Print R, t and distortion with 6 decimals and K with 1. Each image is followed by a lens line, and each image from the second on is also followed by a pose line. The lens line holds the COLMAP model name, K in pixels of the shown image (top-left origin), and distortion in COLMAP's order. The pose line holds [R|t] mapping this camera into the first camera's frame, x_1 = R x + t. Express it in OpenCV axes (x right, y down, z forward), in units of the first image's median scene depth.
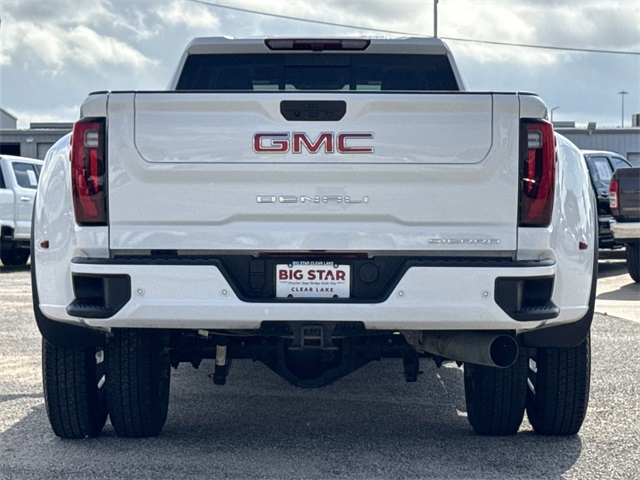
lens RADIAL K [[1989.0, 0, 281.5], [0, 1989.0, 243.6], [0, 0, 1]] dist [0.175554, 0.000000]
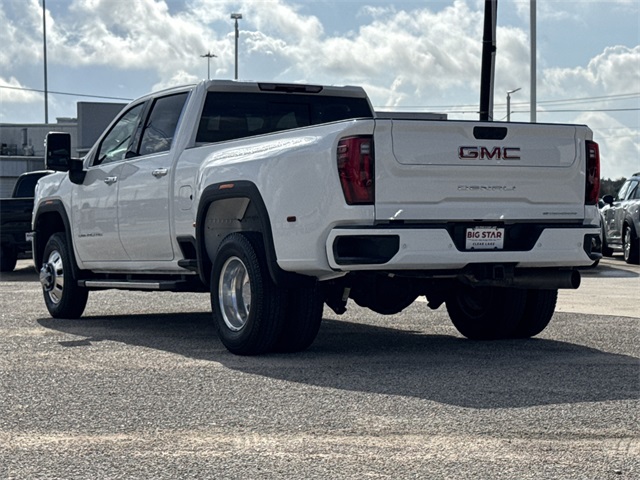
lens RADIAL K [[1989.0, 0, 320.2], [0, 1989.0, 240.9], [0, 0, 1]] dist [0.175554, 0.000000]
pose [[0.815068, -0.009316, 0.579291, -1.029282], [0.020904, 0.999693, -0.013336, 0.039519], [-0.578988, 0.022979, 0.815012, -0.241087]]
